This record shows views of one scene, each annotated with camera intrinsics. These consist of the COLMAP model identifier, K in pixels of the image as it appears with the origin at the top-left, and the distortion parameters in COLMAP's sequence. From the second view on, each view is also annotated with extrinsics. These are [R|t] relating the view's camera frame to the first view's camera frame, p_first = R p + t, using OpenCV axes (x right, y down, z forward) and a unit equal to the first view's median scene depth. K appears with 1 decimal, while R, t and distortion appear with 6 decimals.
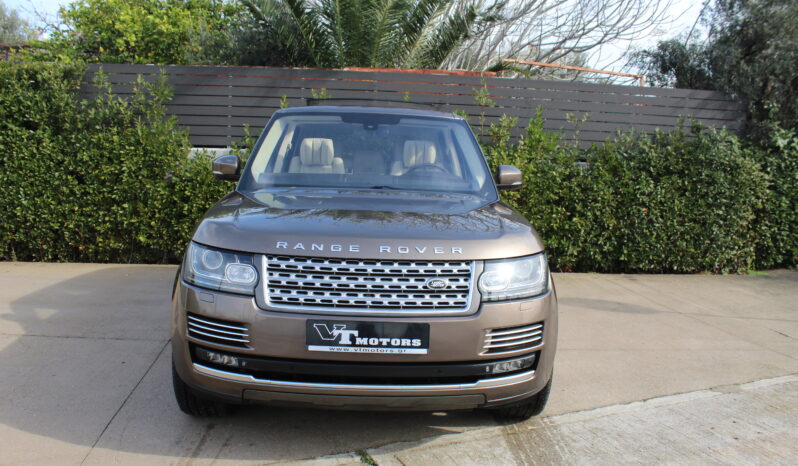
lens RADIAL K [[687.6, 0, 400.2], [0, 687.6, 237.0], [0, 0, 1]] dist [-0.110984, 0.098078]
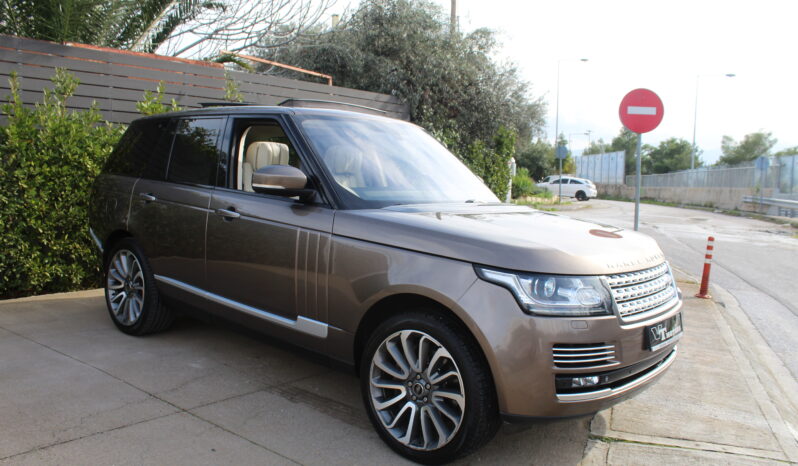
lens RADIAL K [[687.6, 0, 400.8], [0, 687.6, 233.8], [0, 0, 1]] dist [-0.110984, 0.098078]
pose [[0.678211, -0.082782, 0.730190, -0.429286], [0.062414, 0.996533, 0.055006, -0.042760], [-0.732212, 0.008268, 0.681026, 0.180543]]
